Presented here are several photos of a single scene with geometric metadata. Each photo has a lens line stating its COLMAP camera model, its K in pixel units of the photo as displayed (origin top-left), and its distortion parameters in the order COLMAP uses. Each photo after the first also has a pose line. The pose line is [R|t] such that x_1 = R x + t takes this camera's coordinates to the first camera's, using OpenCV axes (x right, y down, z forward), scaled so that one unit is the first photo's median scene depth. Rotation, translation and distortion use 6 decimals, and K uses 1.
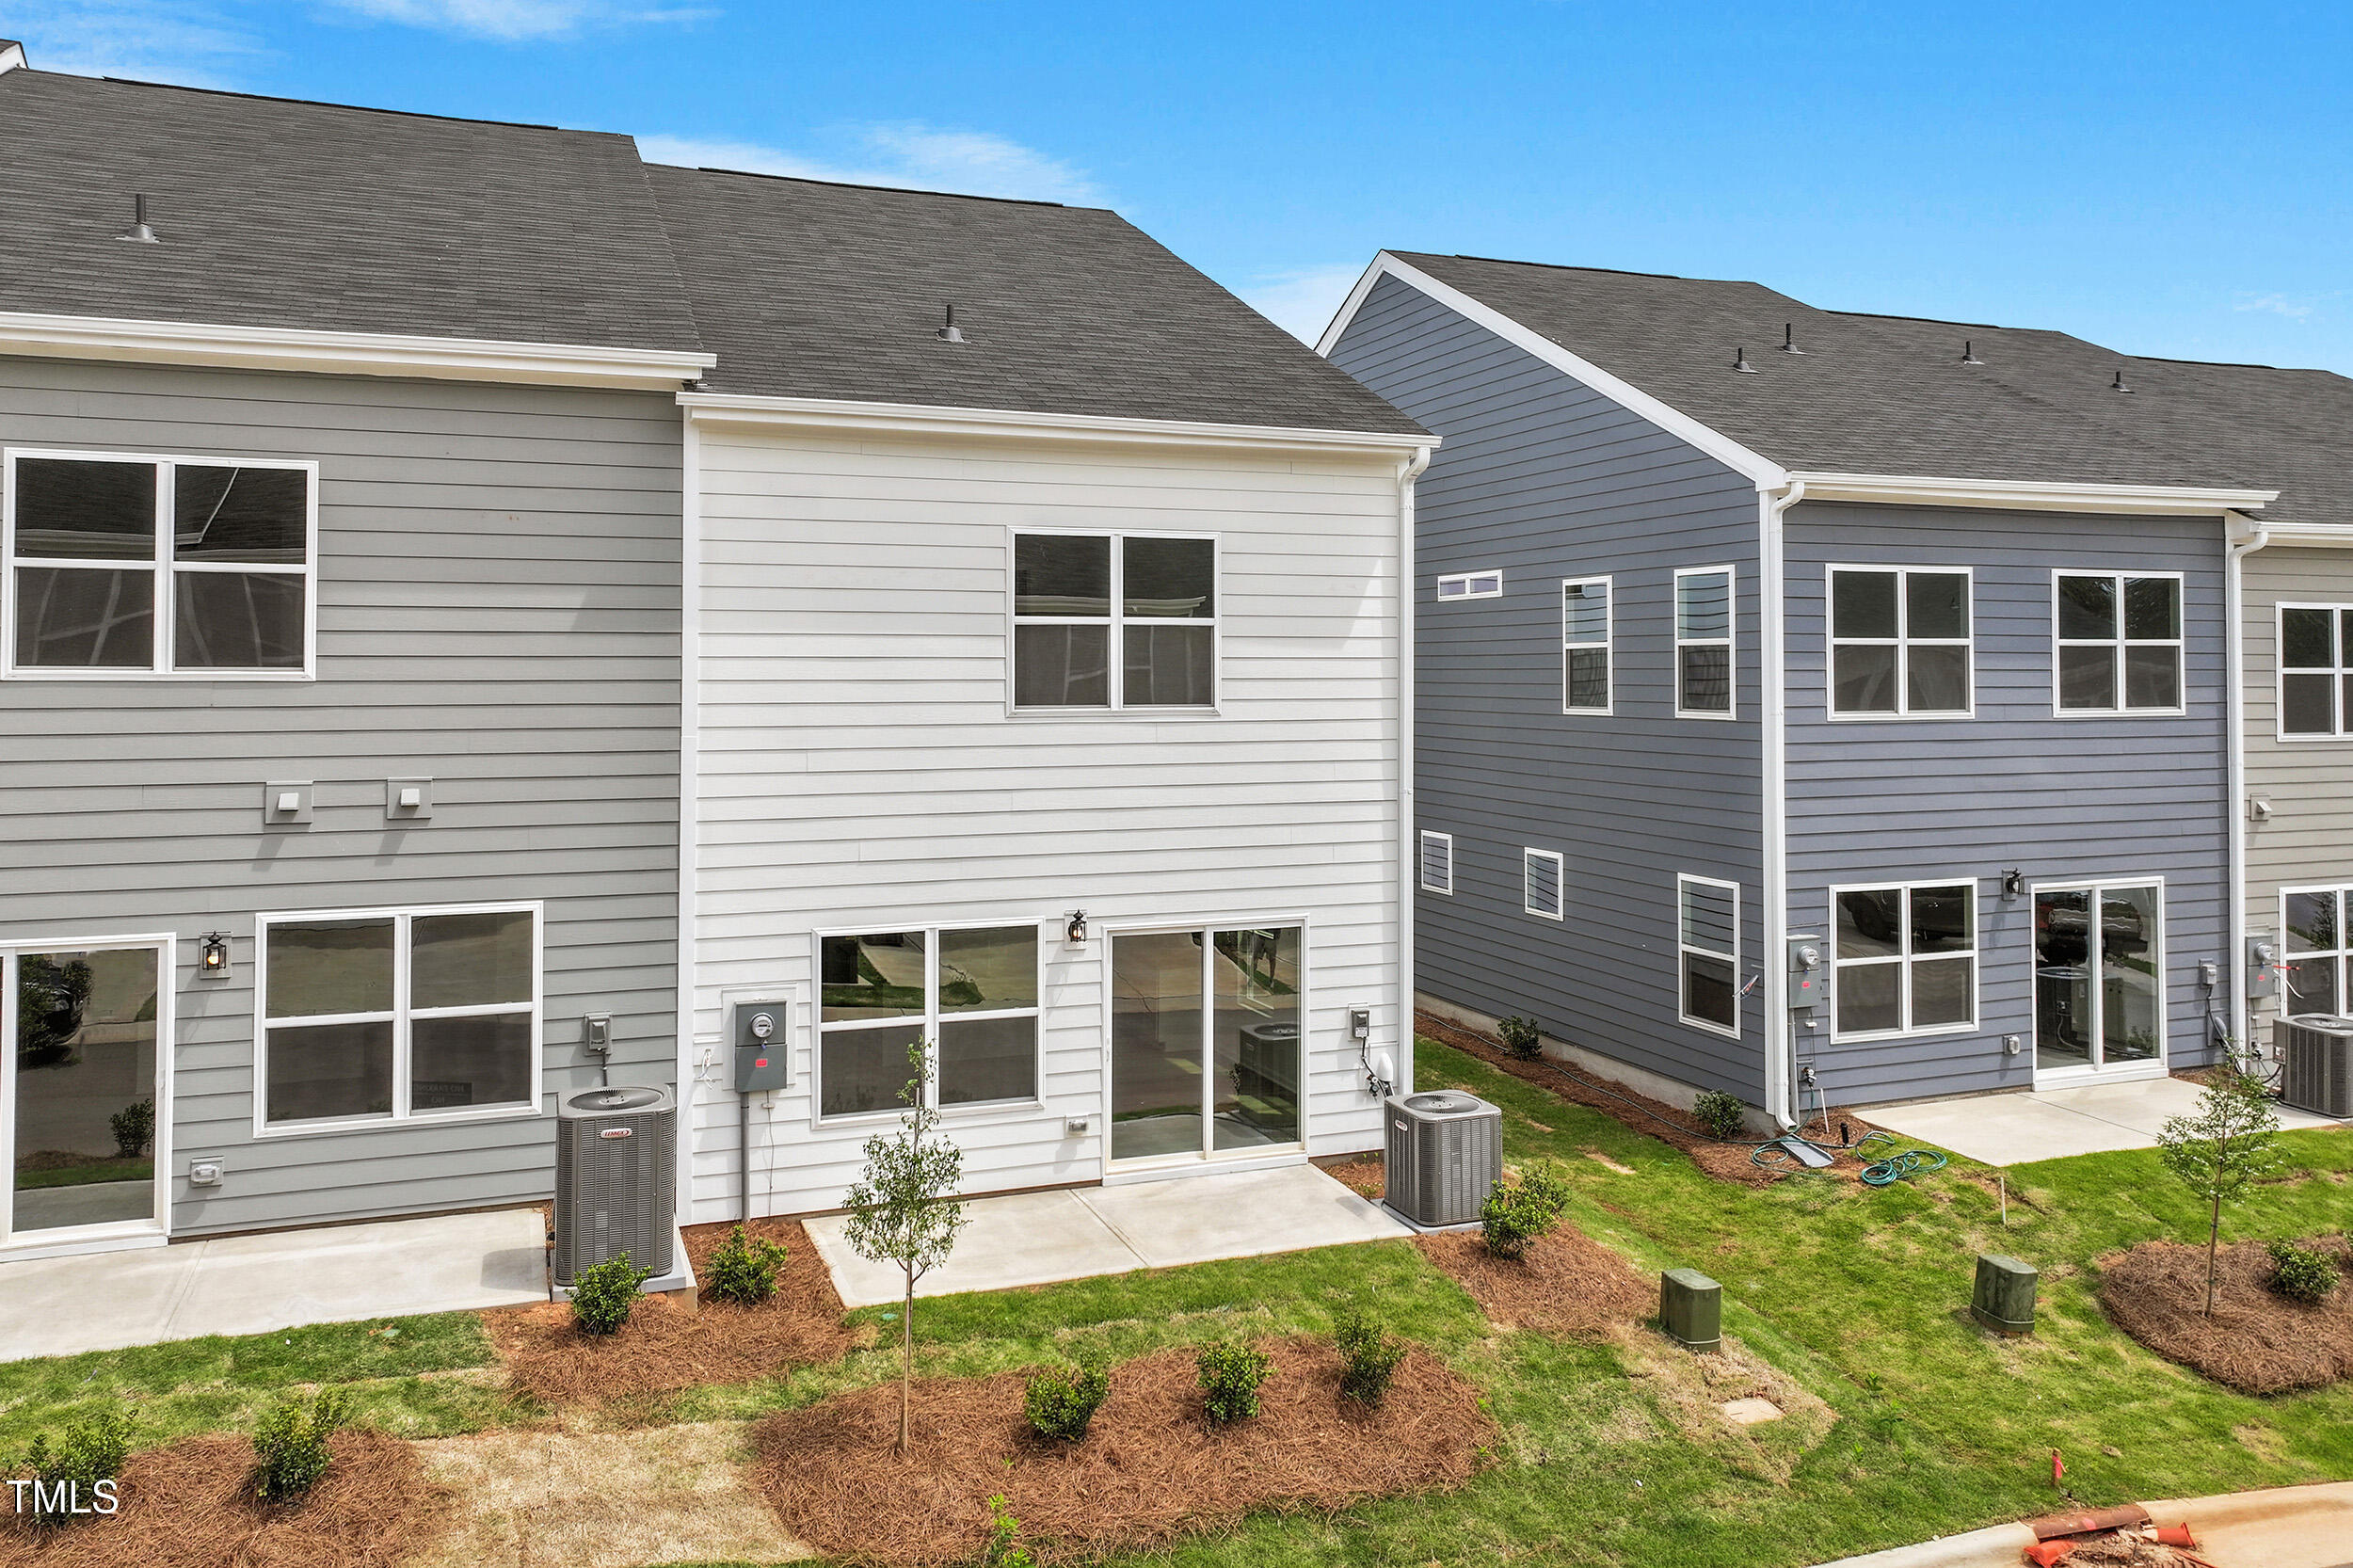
lens RADIAL K [[1626.6, 0, 1177.7], [0, 1626.6, 620.3], [0, 0, 1]] dist [0.000094, 0.003756]
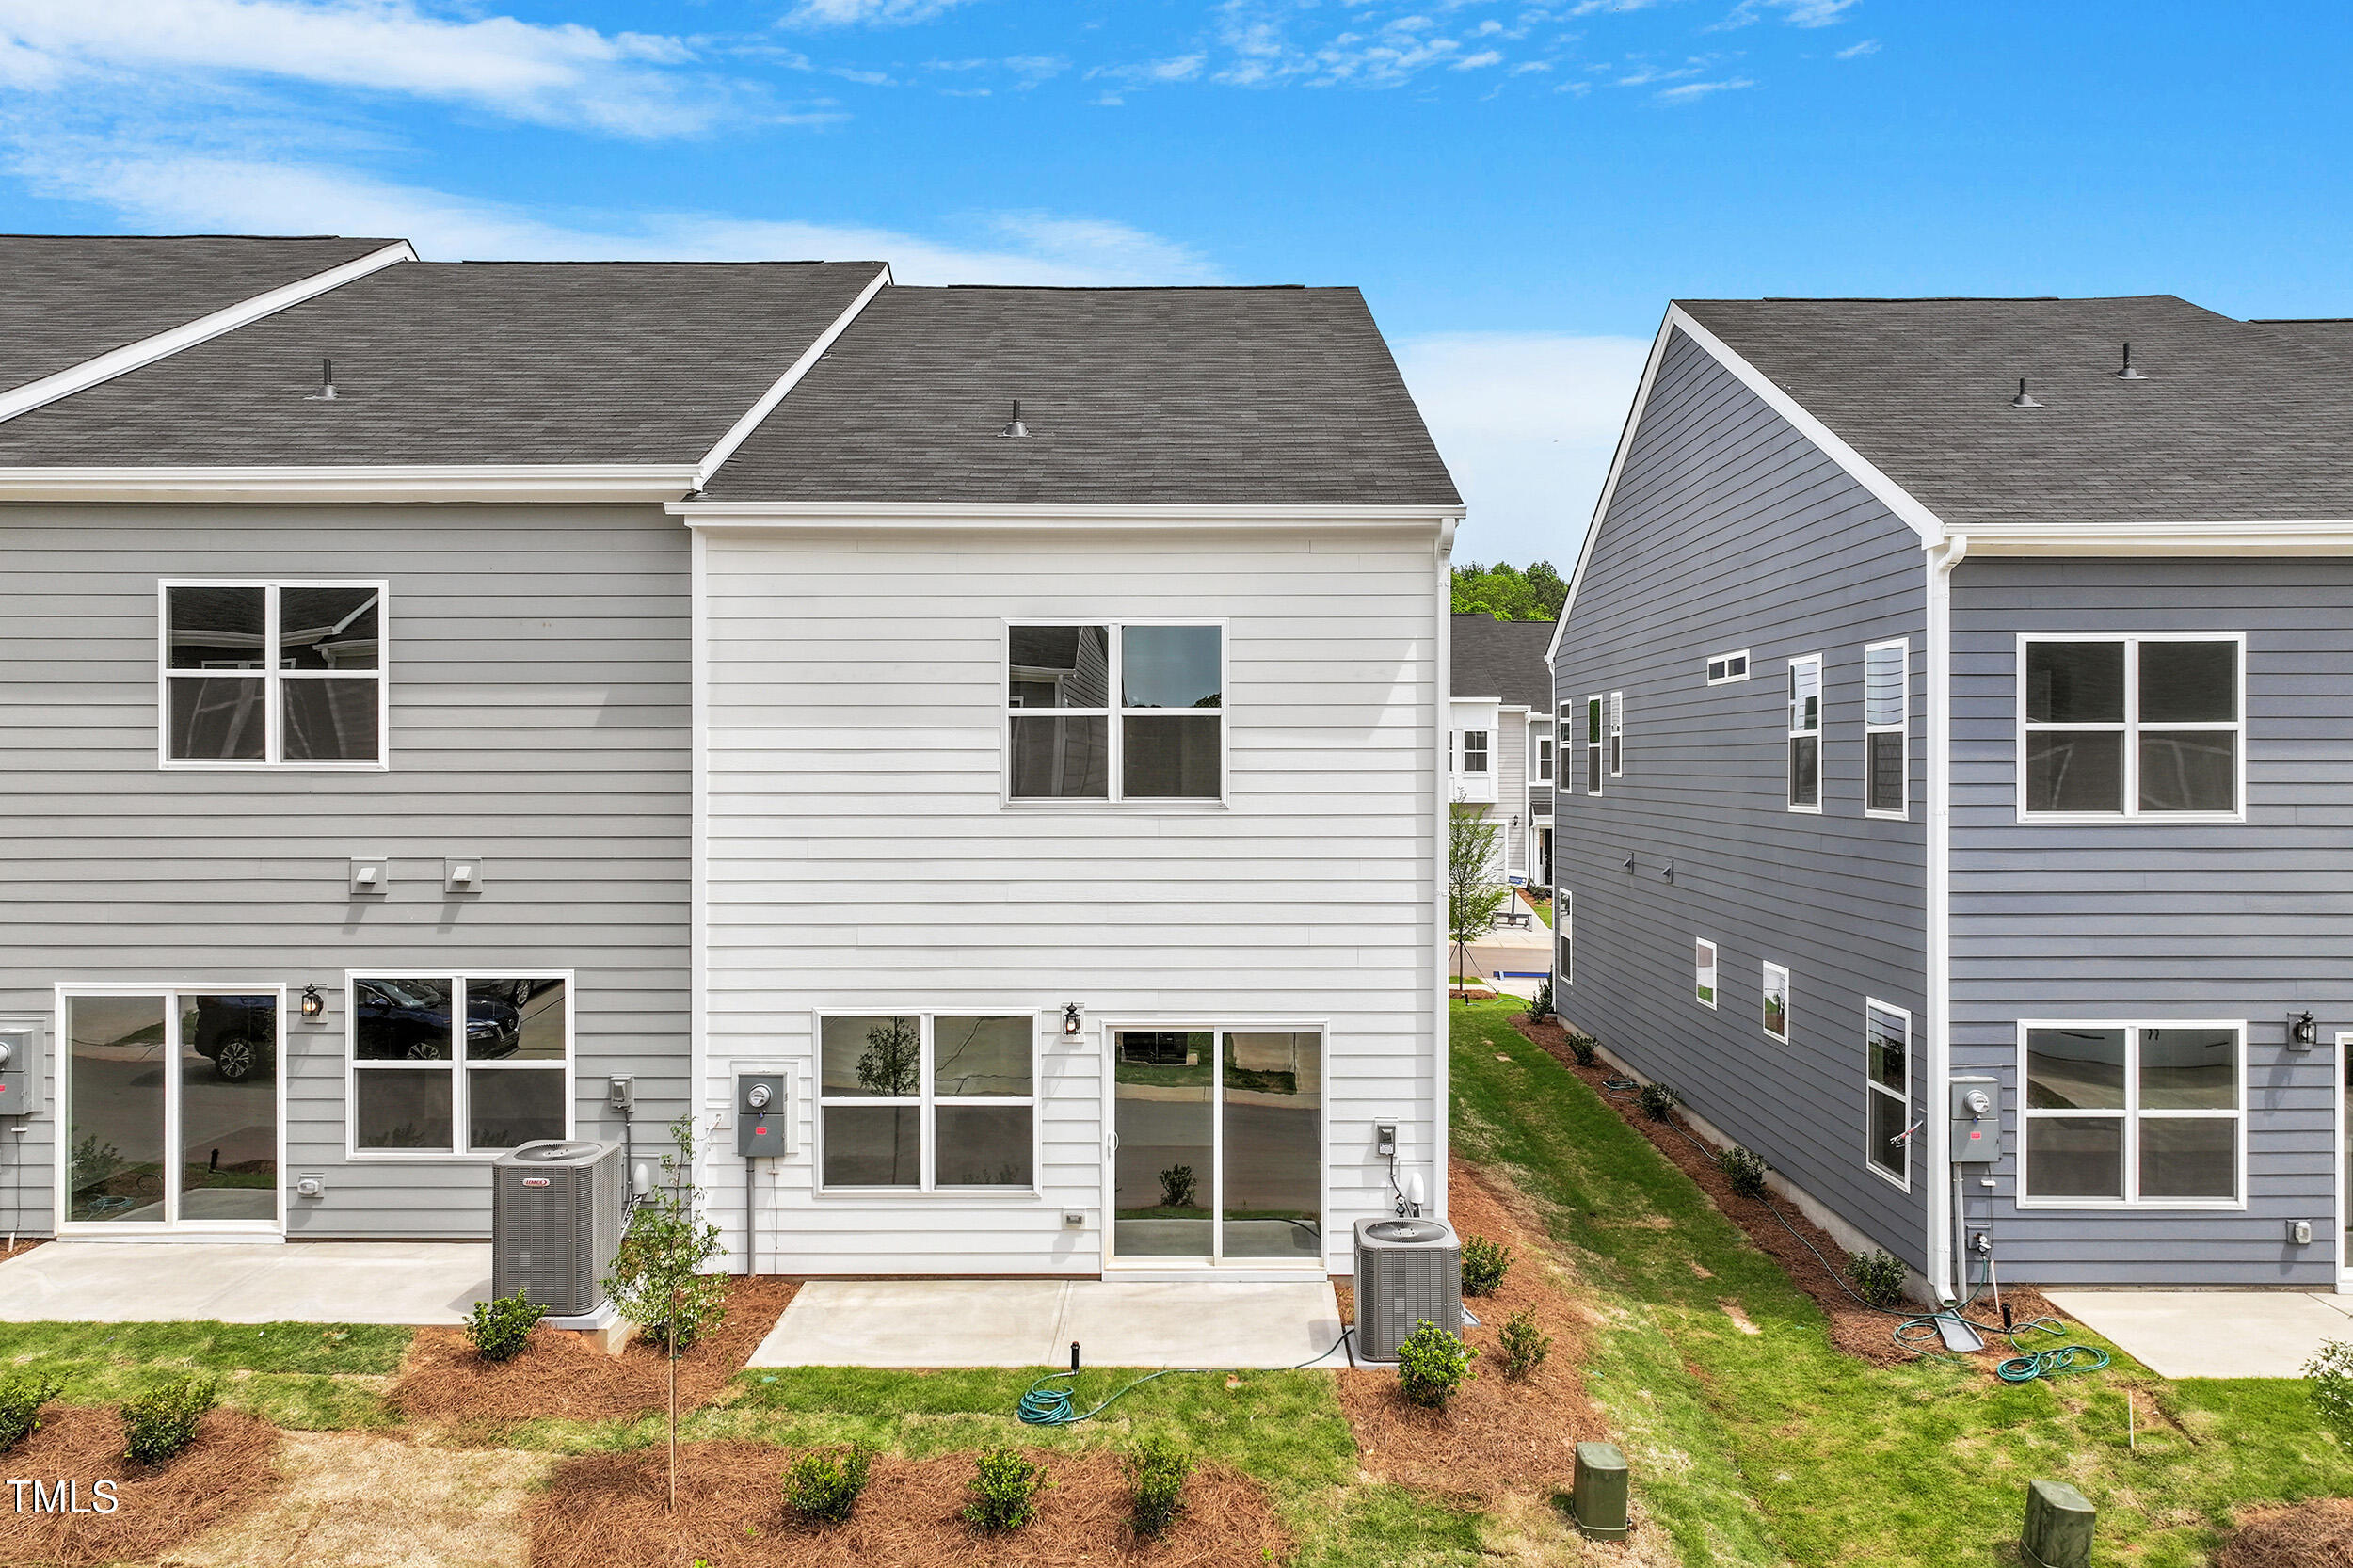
lens RADIAL K [[1619.9, 0, 1208.7], [0, 1619.9, 754.3], [0, 0, 1]] dist [-0.000914, 0.006832]
pose [[0.941633, -0.001735, -0.336636, 0.353126], [0.010501, 0.999652, 0.024220, 0.003179], [0.336477, -0.026341, 0.941323, 0.100512]]
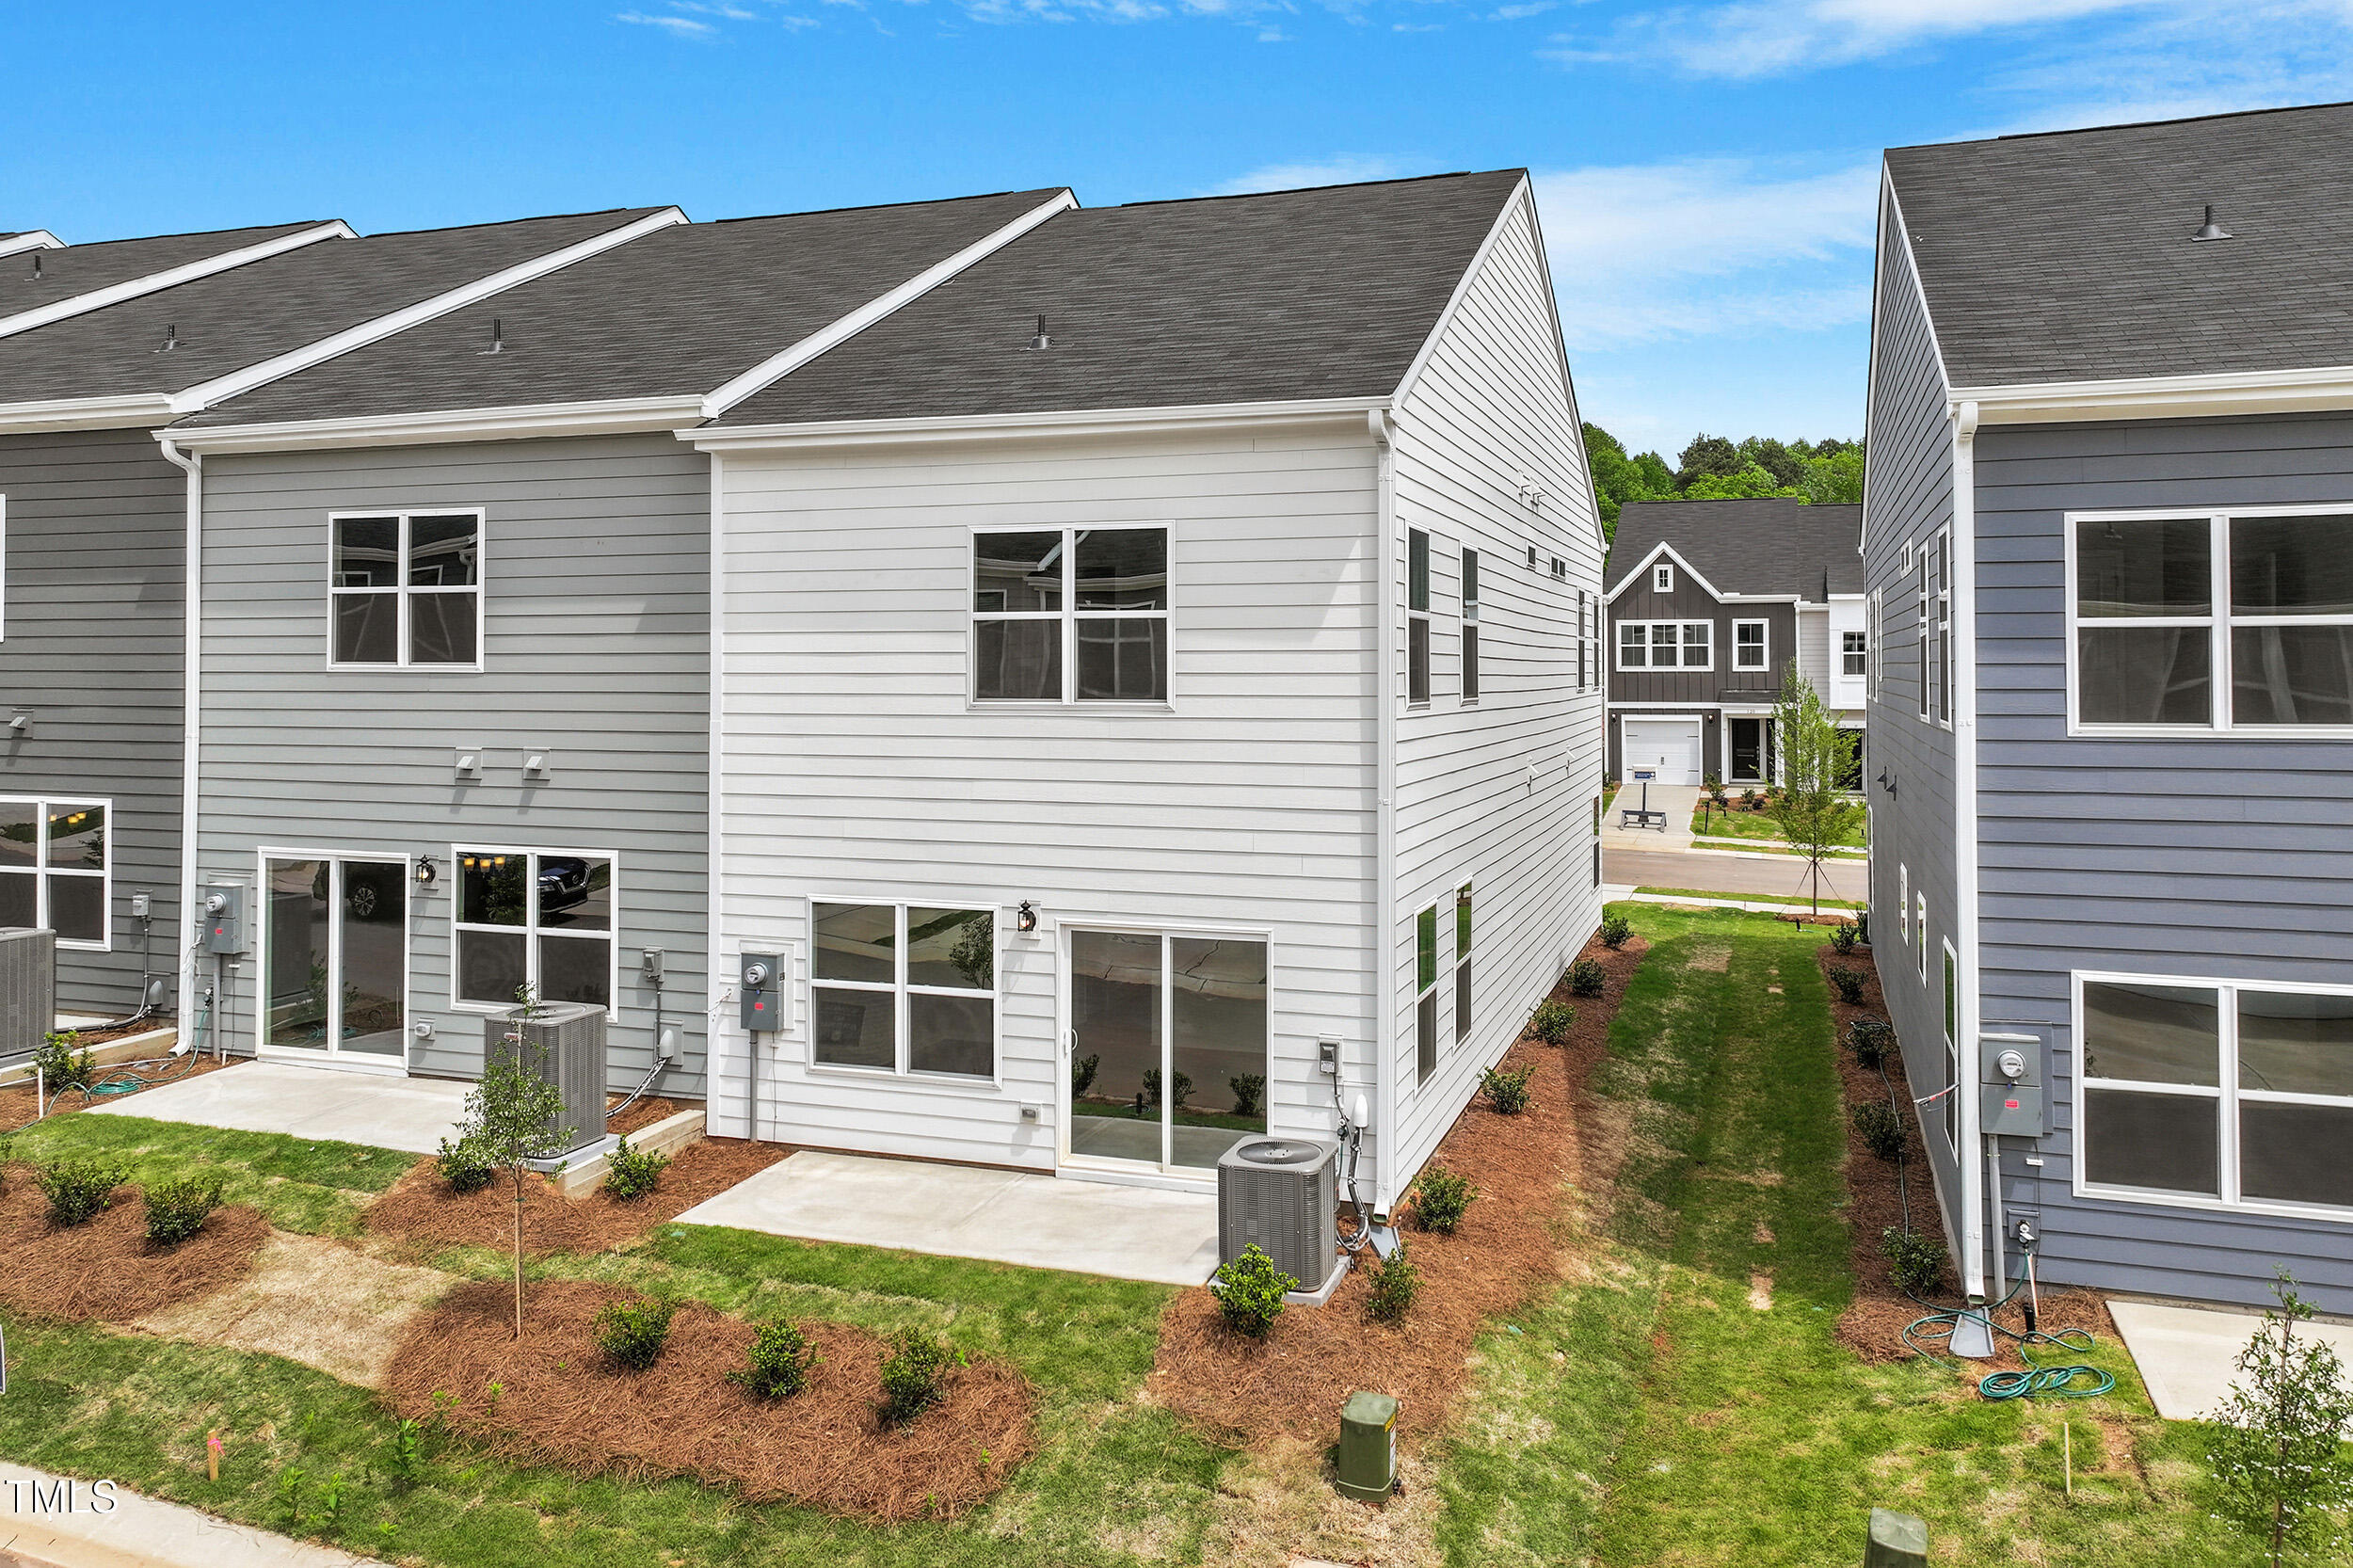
lens RADIAL K [[1626.6, 0, 1177.7], [0, 1626.6, 620.3], [0, 0, 1]] dist [0.000094, 0.003756]
pose [[0.792308, -0.017089, -0.609882, 0.640478], [0.019262, 0.999810, -0.002991, 0.008100], [0.609817, -0.009377, 0.792486, 0.254982]]
